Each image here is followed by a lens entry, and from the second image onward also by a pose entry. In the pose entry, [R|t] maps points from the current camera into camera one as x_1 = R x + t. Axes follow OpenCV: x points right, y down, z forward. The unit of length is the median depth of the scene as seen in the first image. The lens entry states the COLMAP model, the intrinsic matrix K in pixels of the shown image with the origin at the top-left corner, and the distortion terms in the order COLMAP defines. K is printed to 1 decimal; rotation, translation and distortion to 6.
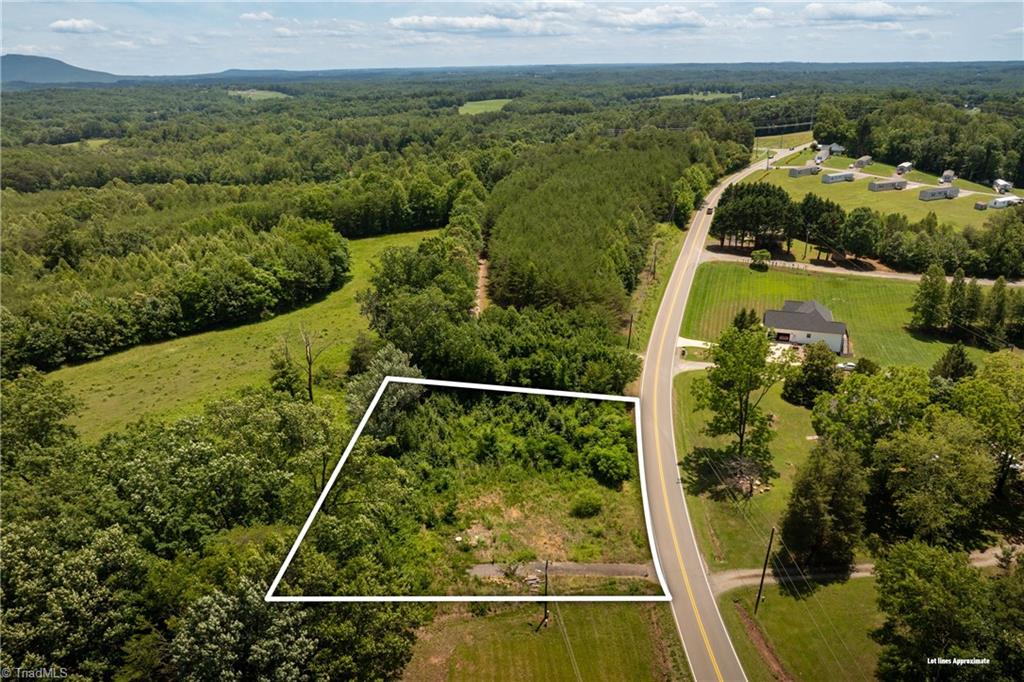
lens RADIAL K [[728.6, 0, 512.0], [0, 728.6, 341.0], [0, 0, 1]] dist [-0.033706, -0.004799]
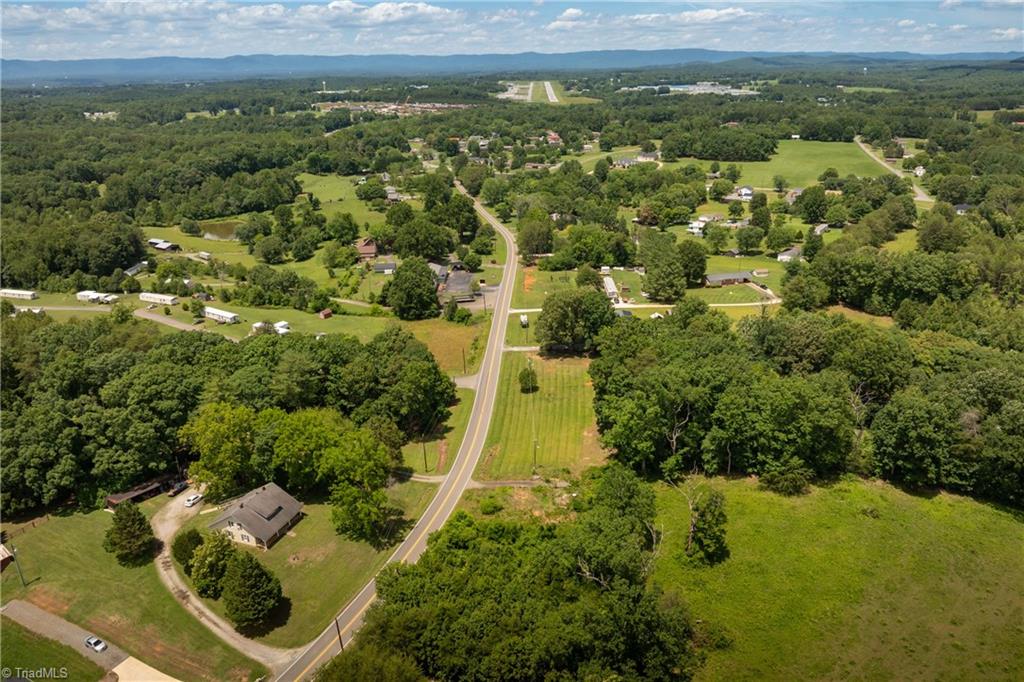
lens RADIAL K [[723.9, 0, 509.3], [0, 723.9, 360.9], [0, 0, 1]] dist [-0.033838, -0.006039]
pose [[-0.982562, -0.043141, 0.180859, -0.189691], [0.093420, 0.726470, 0.680819, -0.986368], [-0.160760, 0.685843, -0.709772, 1.762603]]
